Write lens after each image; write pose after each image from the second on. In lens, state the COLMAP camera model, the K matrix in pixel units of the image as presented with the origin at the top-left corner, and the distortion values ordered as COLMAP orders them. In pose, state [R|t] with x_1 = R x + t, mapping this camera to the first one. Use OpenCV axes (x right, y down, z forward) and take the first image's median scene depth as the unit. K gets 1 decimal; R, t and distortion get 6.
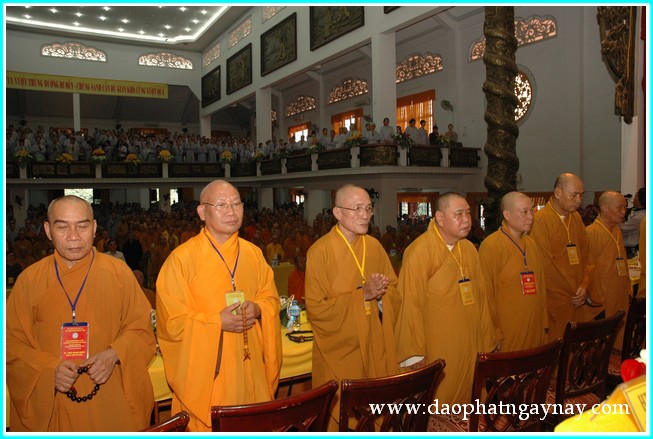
lens RADIAL K [[504.1, 0, 325.2], [0, 504.1, 220.5], [0, 0, 1]] dist [-0.090830, 0.066575]
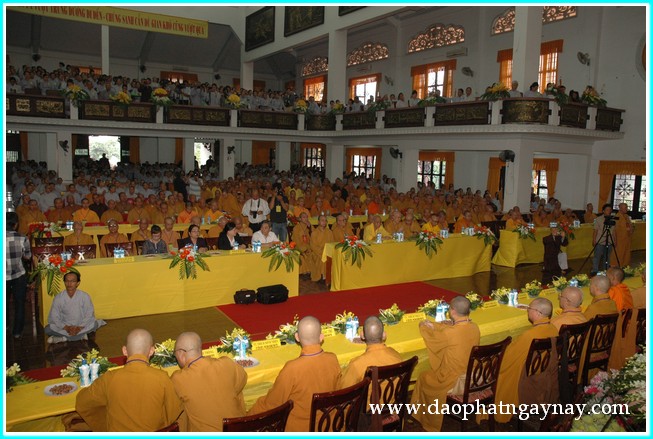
lens RADIAL K [[538.6, 0, 336.8], [0, 538.6, 203.2], [0, 0, 1]] dist [-0.063339, 0.018264]
pose [[0.998328, 0.042267, 0.039422, -0.140512], [-0.043370, 0.998680, 0.027534, 0.008041], [-0.038206, -0.029198, 0.998843, 0.064796]]
